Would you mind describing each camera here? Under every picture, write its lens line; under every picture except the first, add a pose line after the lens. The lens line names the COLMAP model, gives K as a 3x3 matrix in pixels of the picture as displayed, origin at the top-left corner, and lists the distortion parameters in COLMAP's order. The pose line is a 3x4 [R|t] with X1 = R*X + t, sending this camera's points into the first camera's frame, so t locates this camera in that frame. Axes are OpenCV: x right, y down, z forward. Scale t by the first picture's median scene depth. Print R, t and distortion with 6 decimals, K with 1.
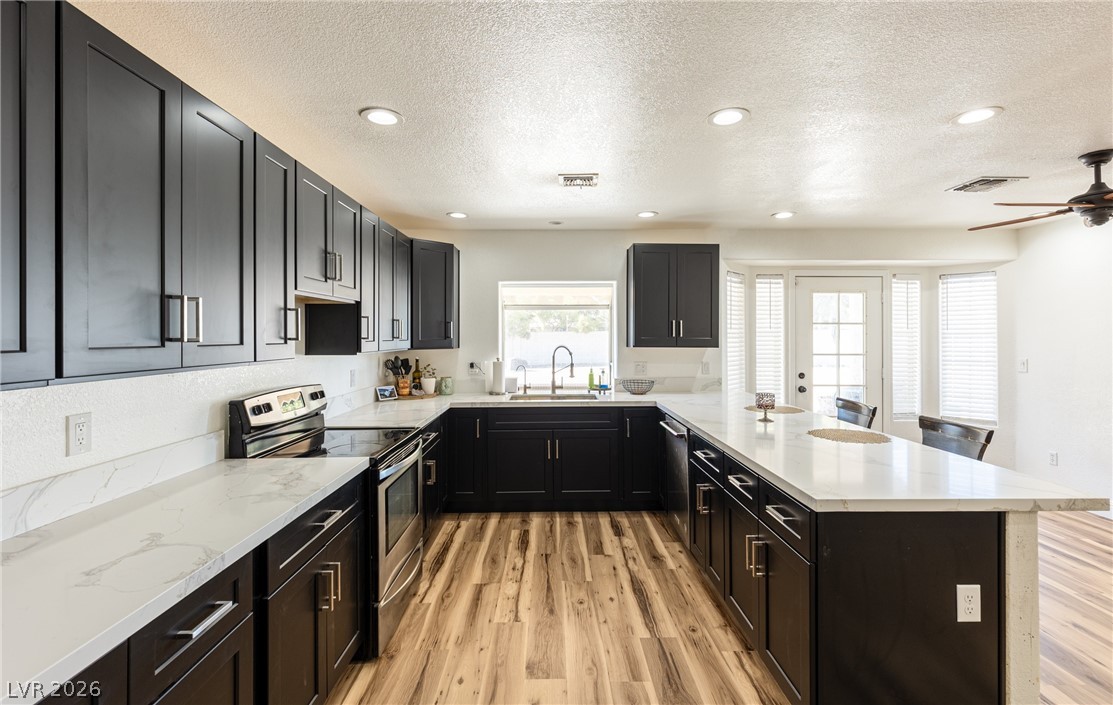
lens RADIAL K [[497.6, 0, 559.9], [0, 497.6, 335.0], [0, 0, 1]] dist [0.005329, -0.000385]
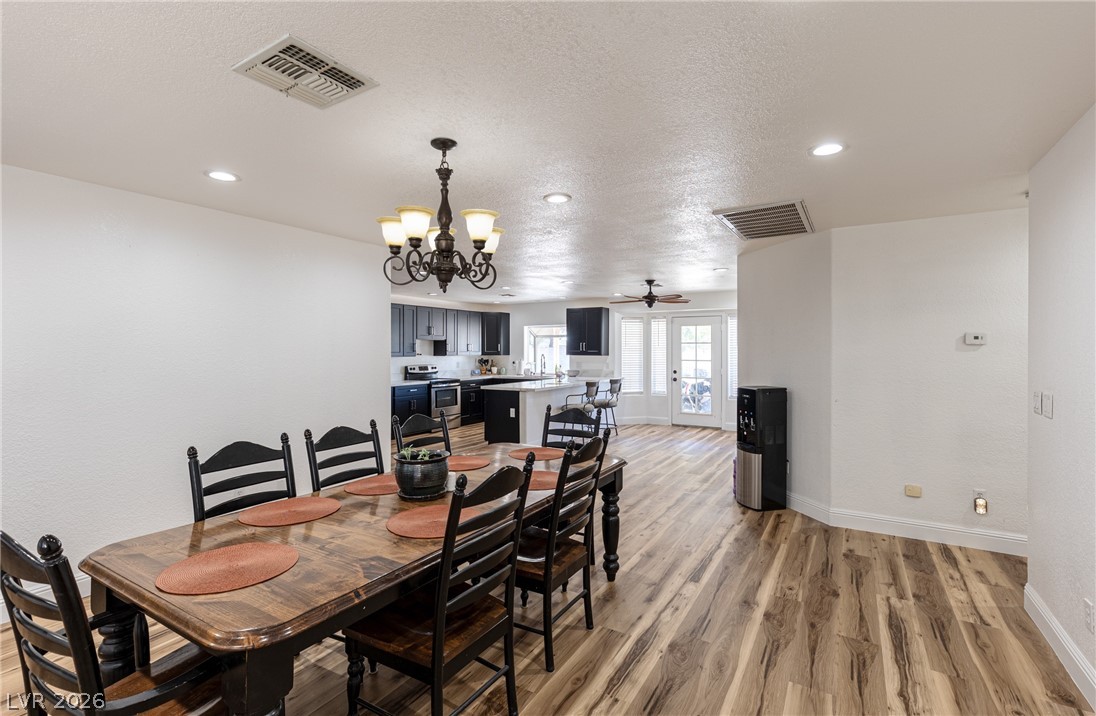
lens RADIAL K [[506.4, 0, 560.2], [0, 506.4, 341.8], [0, 0, 1]] dist [0.011746, -0.000691]
pose [[0.855382, -0.007365, -0.517945, 1.626735], [0.001720, 0.999934, -0.011378, -0.012140], [0.517995, 0.008842, 0.855338, -1.200089]]
